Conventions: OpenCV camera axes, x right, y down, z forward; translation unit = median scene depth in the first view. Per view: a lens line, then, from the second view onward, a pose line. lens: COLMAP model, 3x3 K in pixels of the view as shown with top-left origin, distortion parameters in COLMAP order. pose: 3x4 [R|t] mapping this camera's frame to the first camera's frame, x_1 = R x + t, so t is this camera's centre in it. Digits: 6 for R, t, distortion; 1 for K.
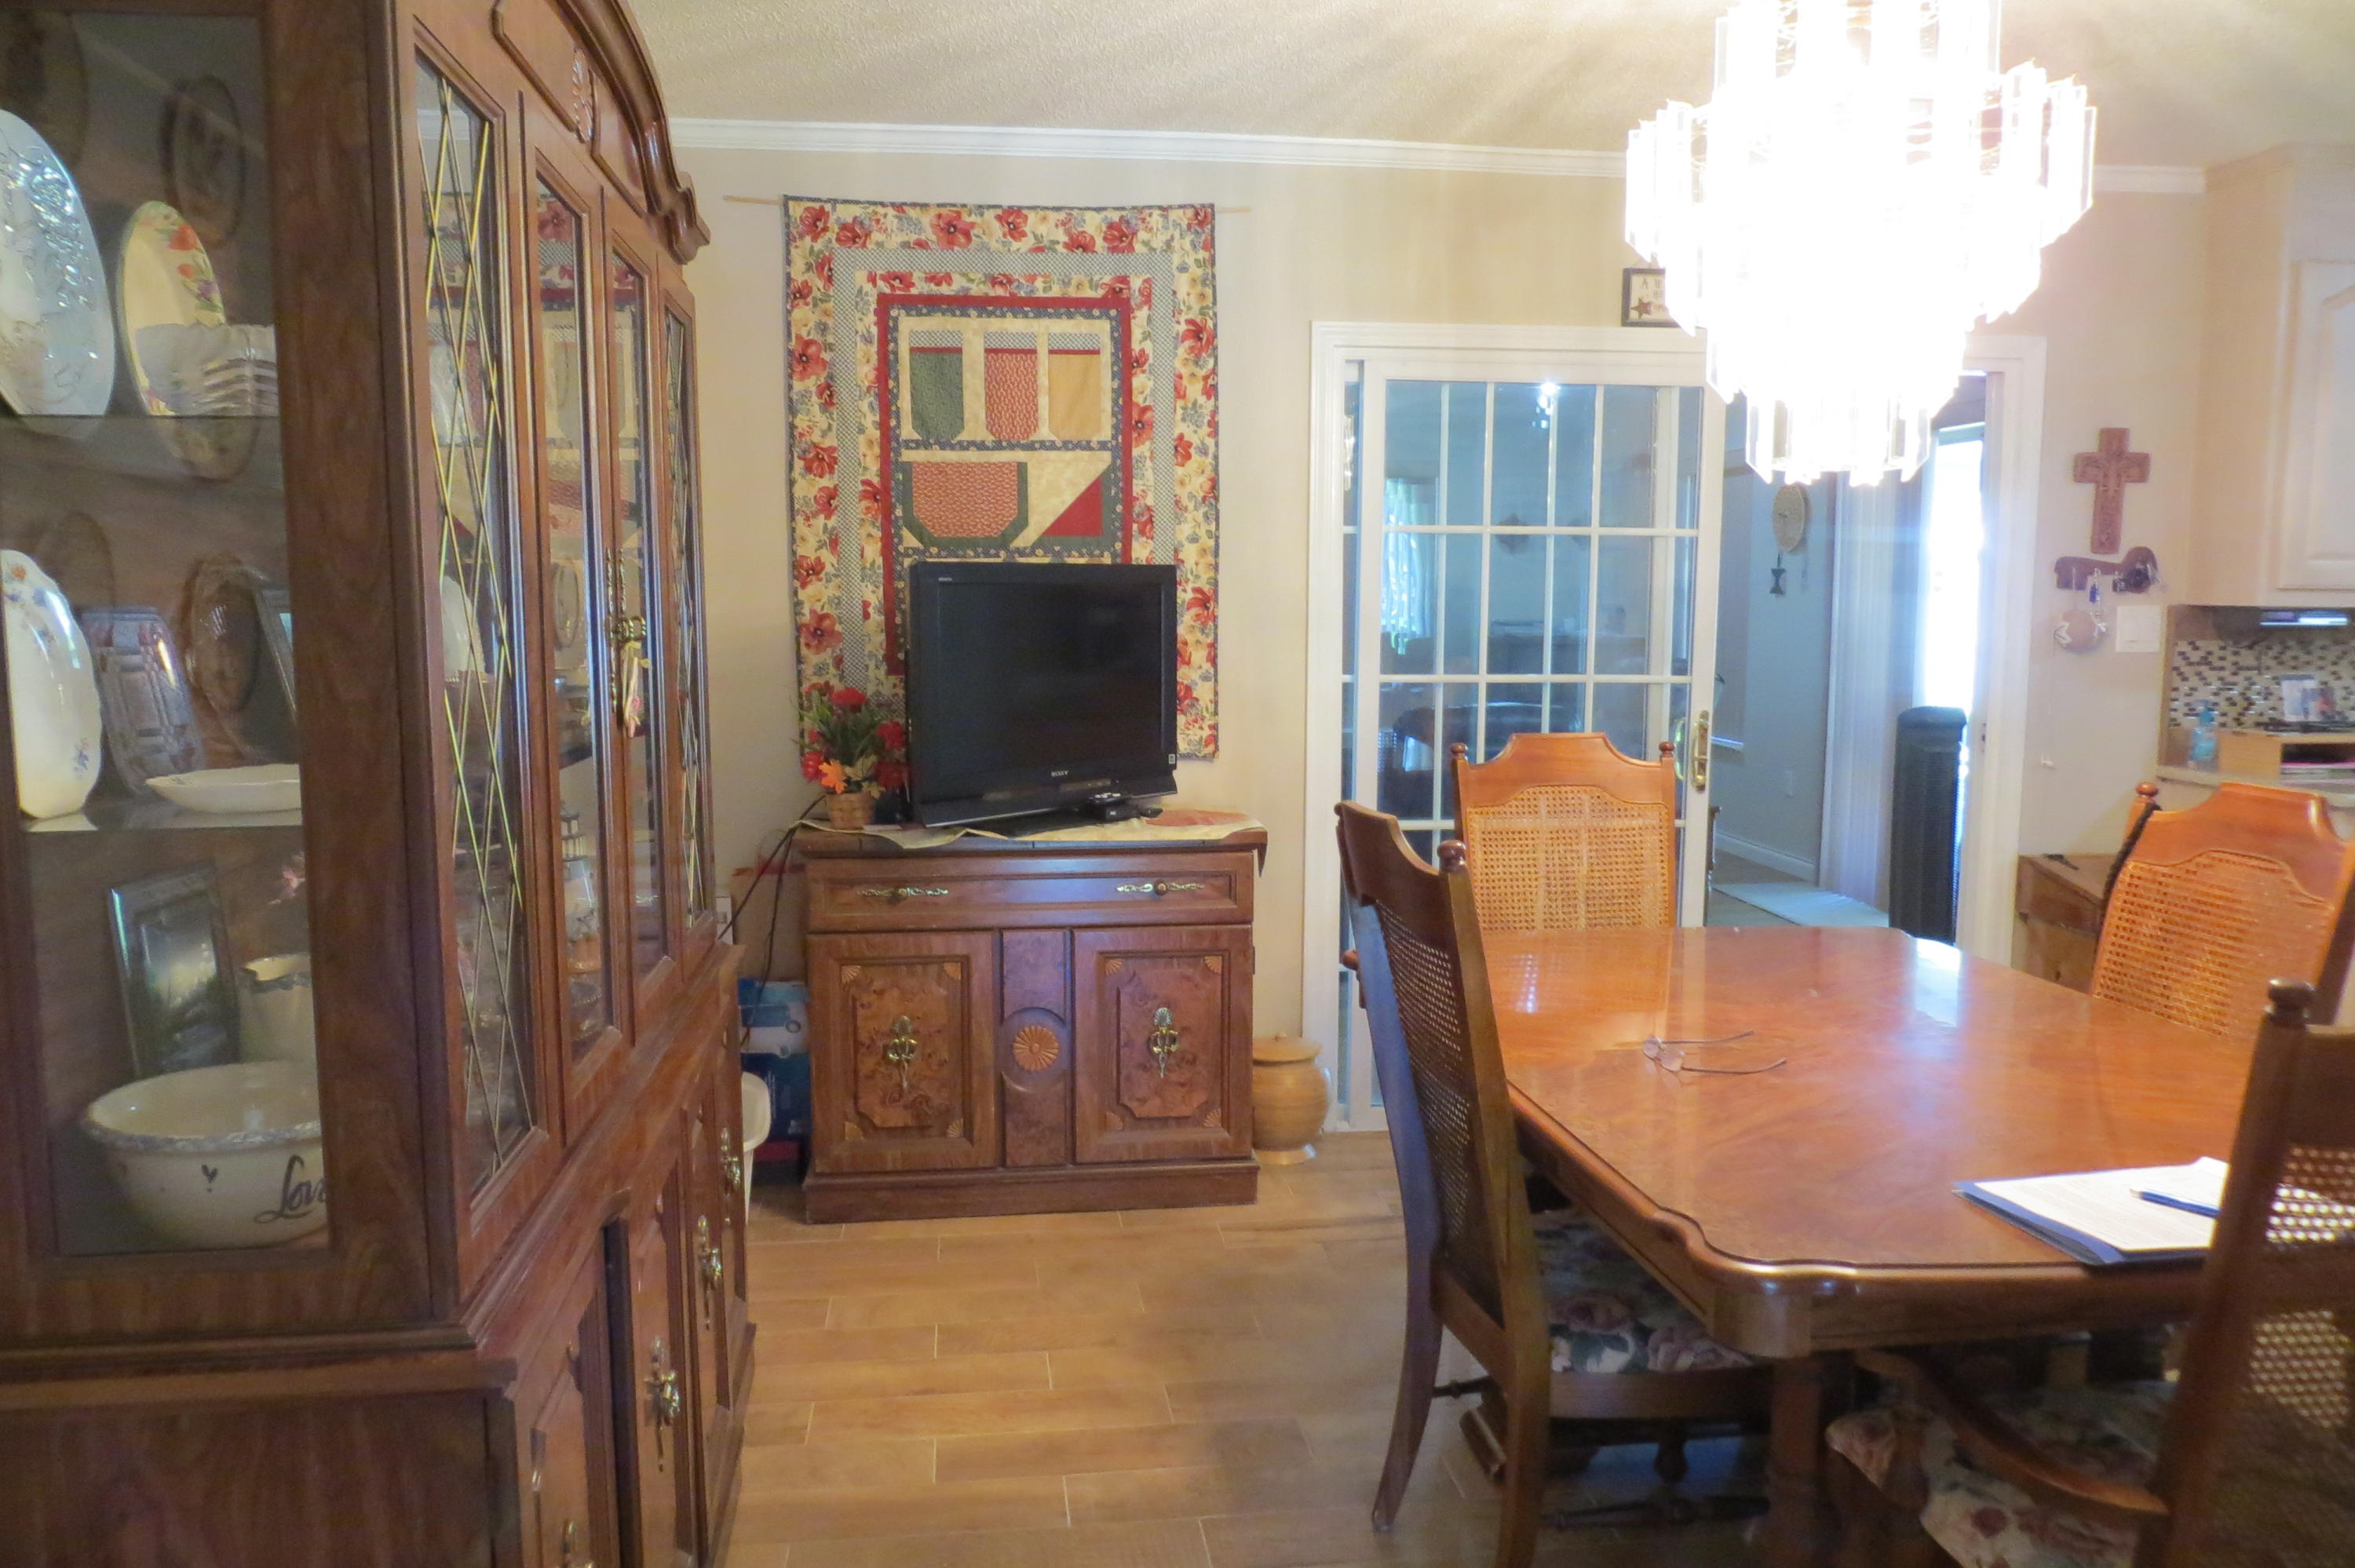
lens RADIAL K [[1761.3, 0, 1172.6], [0, 1761.3, 774.4], [0, 0, 1]] dist [-0.027980, 0.015467]
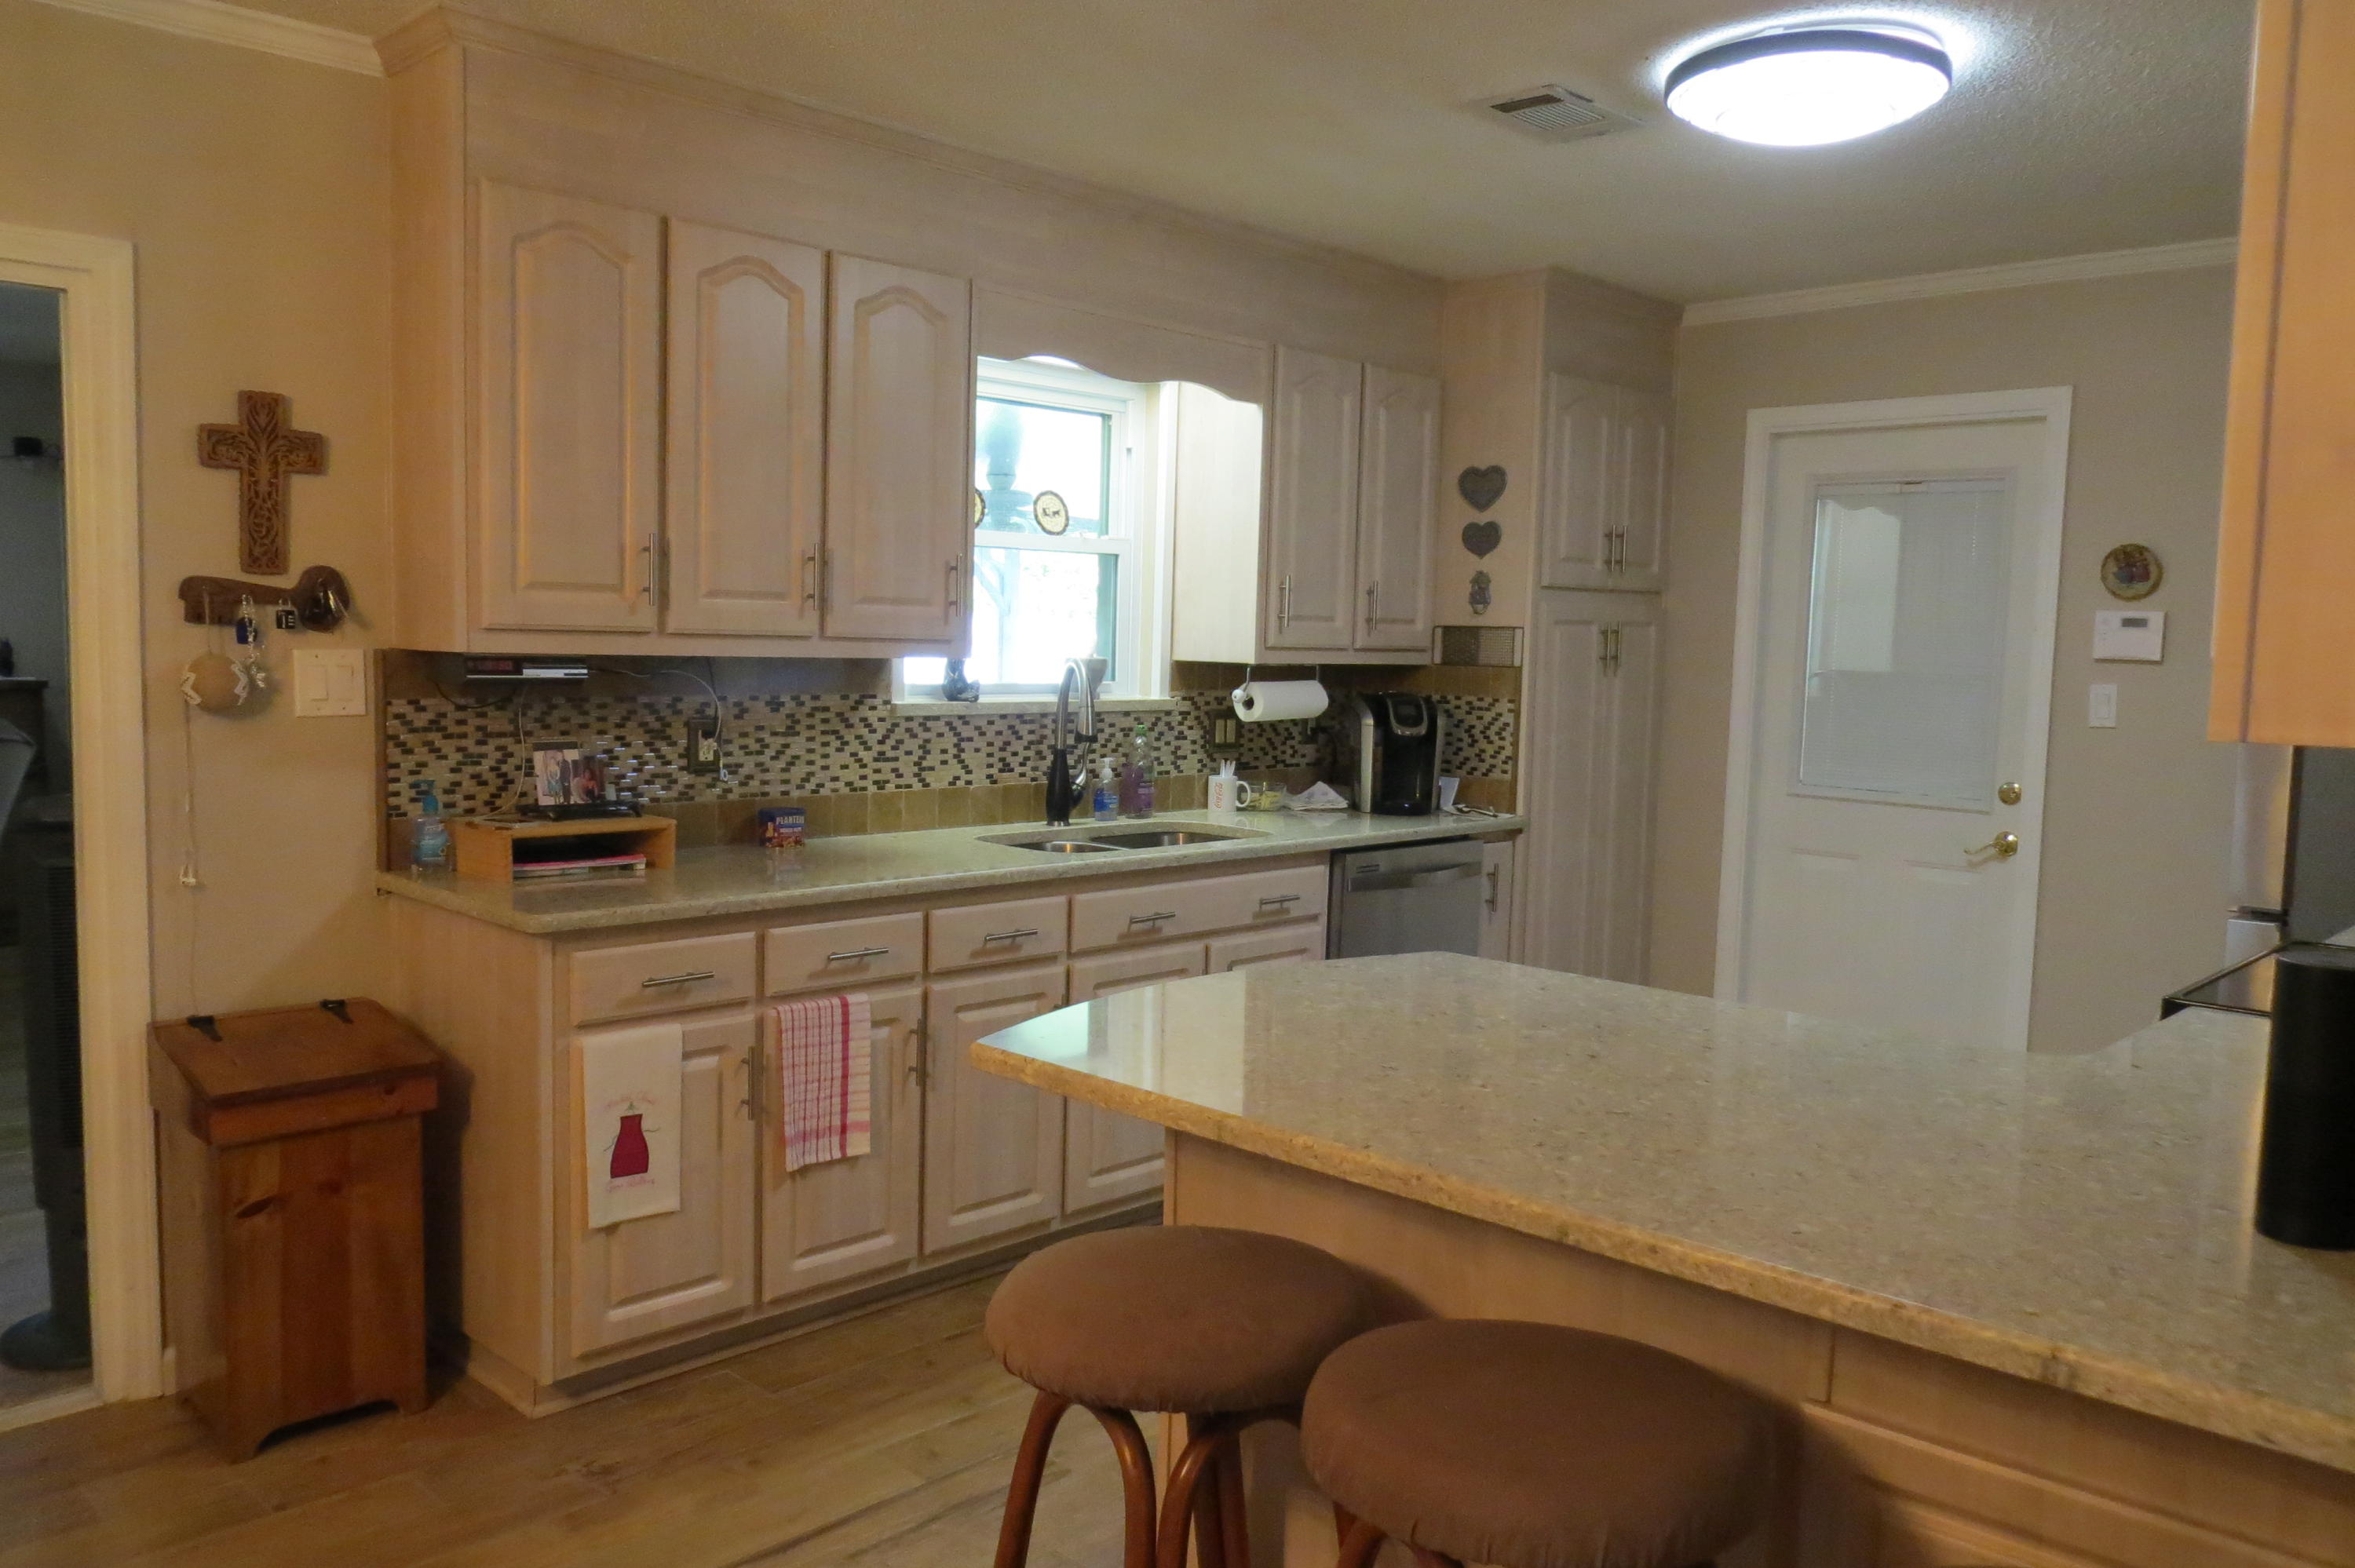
lens RADIAL K [[1761.3, 0, 1177.0], [0, 1761.3, 785.0], [0, 0, 1]] dist [-0.027980, 0.015467]
pose [[0.780601, -0.034535, 0.624075, 0.378514], [0.042912, 0.999078, 0.001612, -0.028382], [-0.623555, 0.025522, 0.781363, 0.235700]]
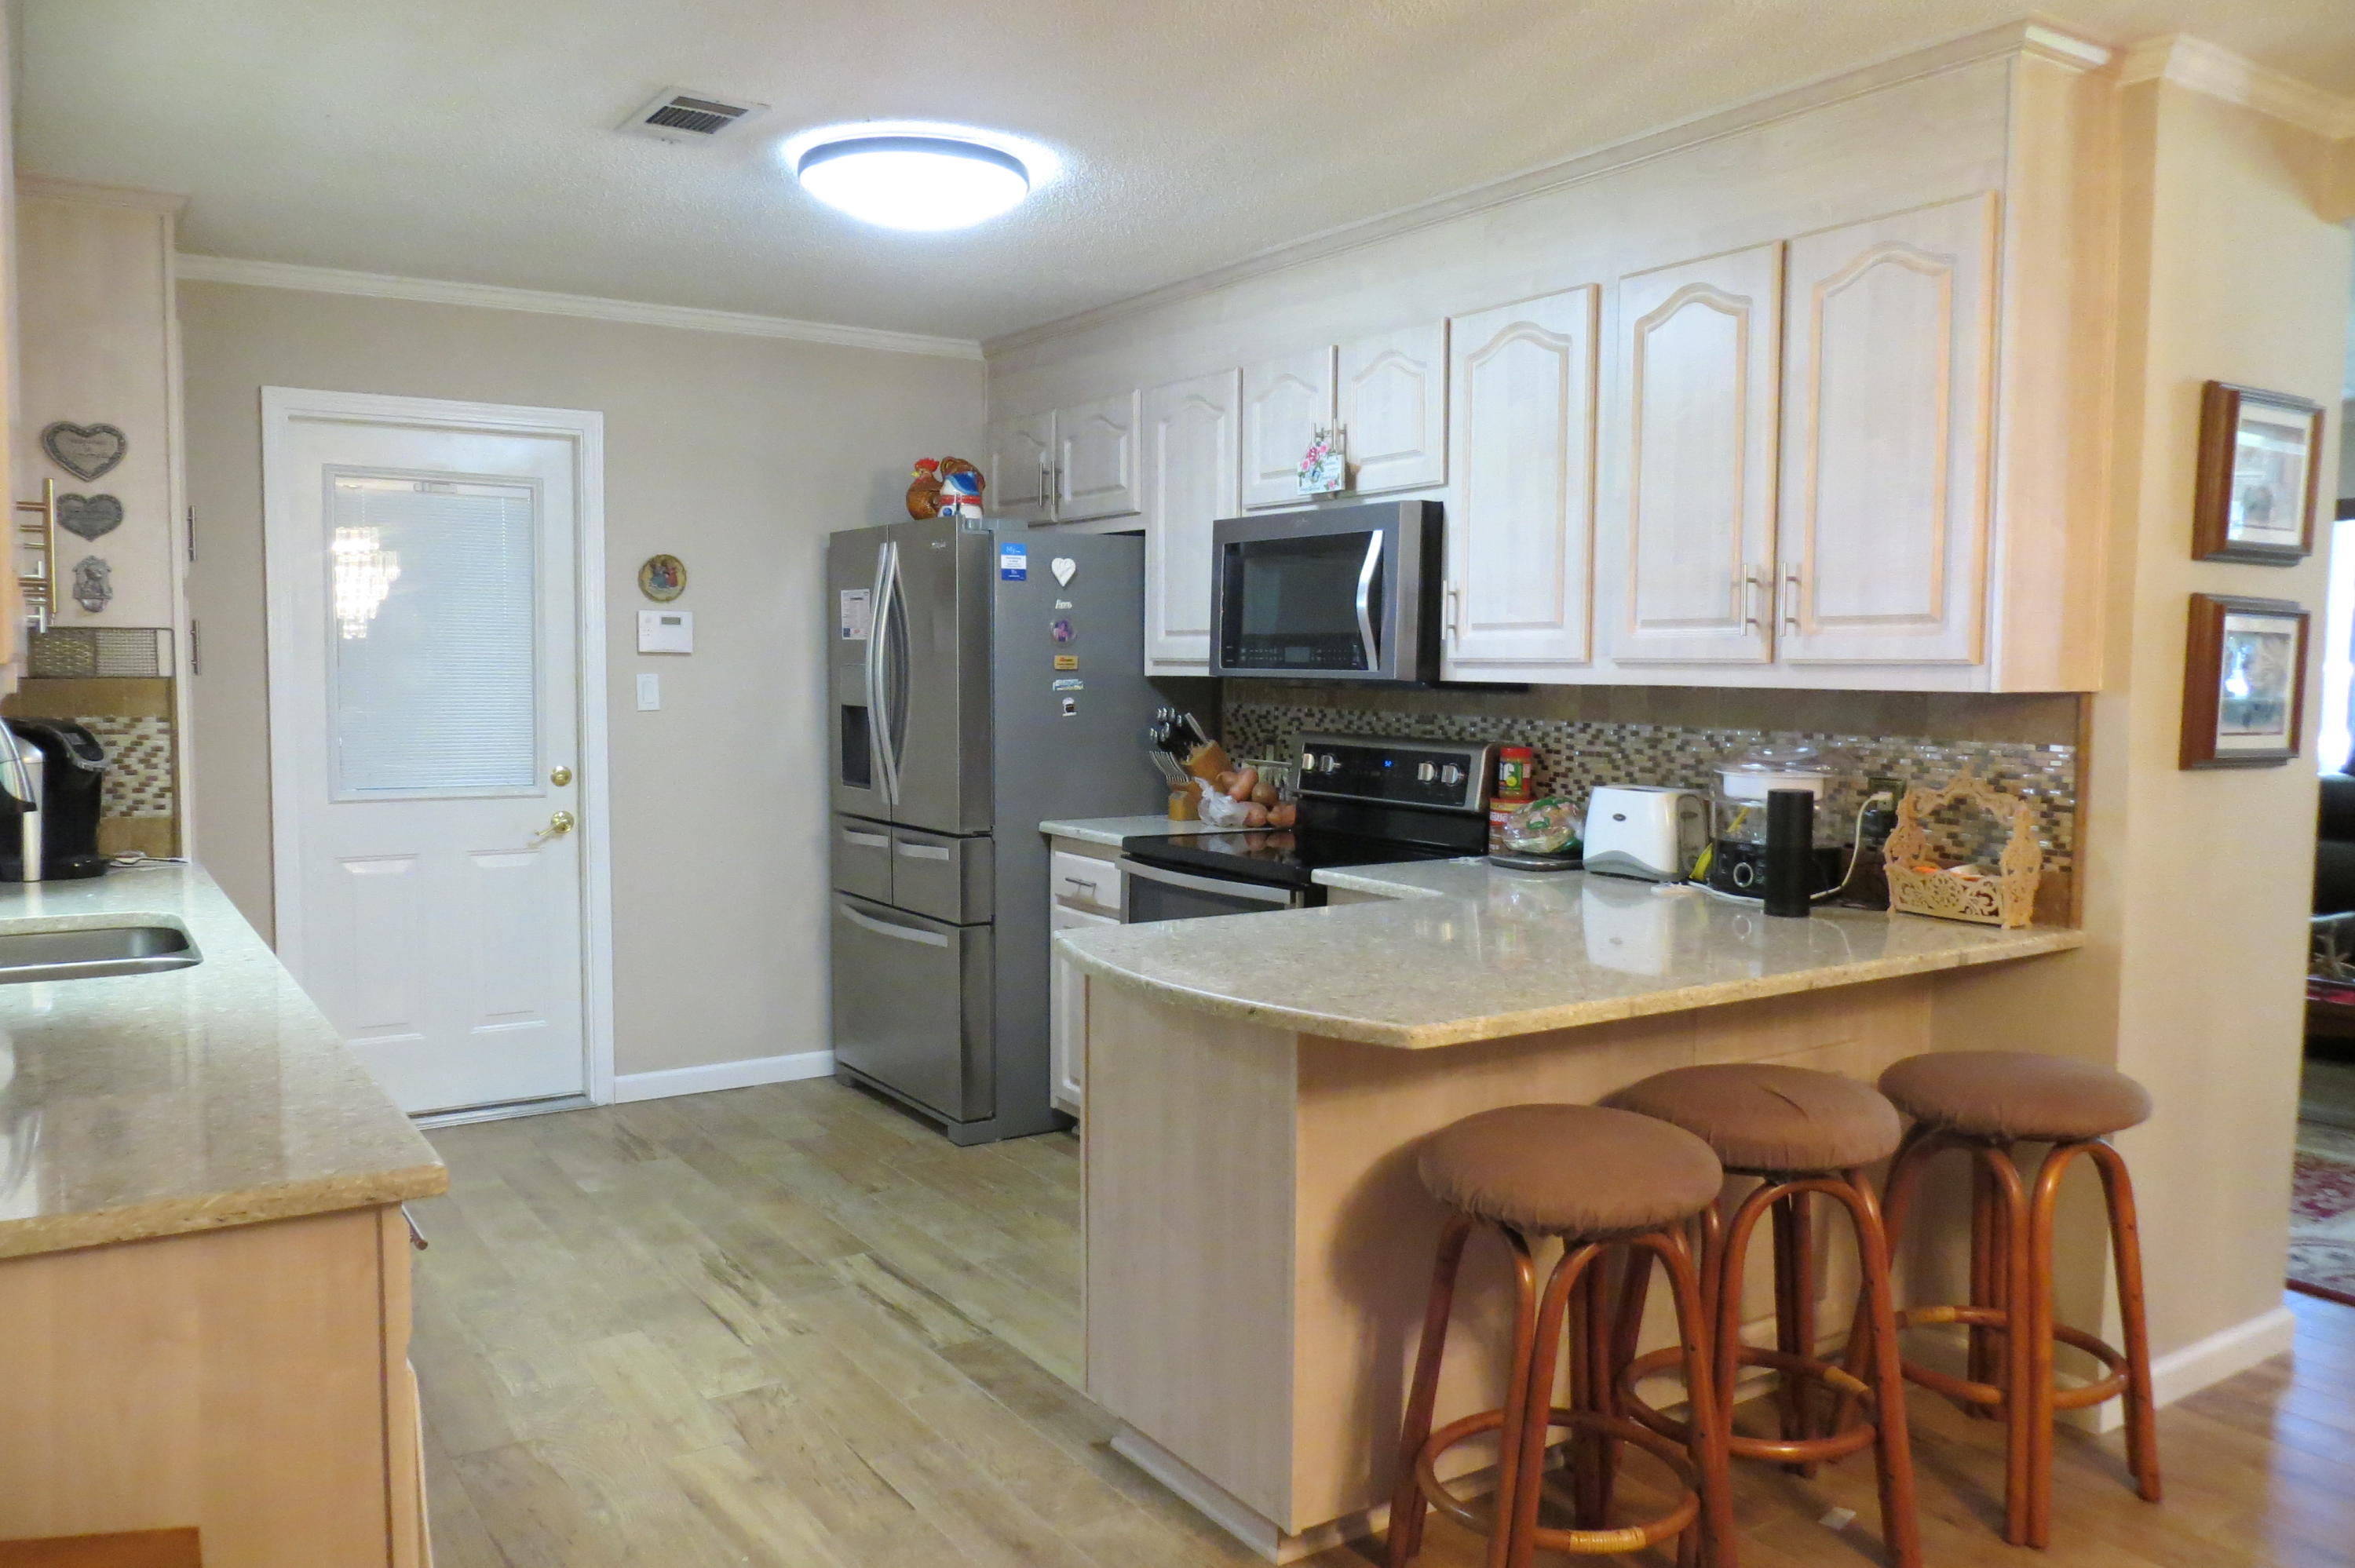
lens RADIAL K [[1761.3, 0, 1177.7], [0, 1761.3, 794.1], [0, 0, 1]] dist [-0.027980, 0.015467]
pose [[-0.443284, -0.071942, 0.893490, -0.021822], [0.089616, 0.988223, 0.124030, -0.187123], [-0.891890, 0.135052, -0.431616, 1.765547]]
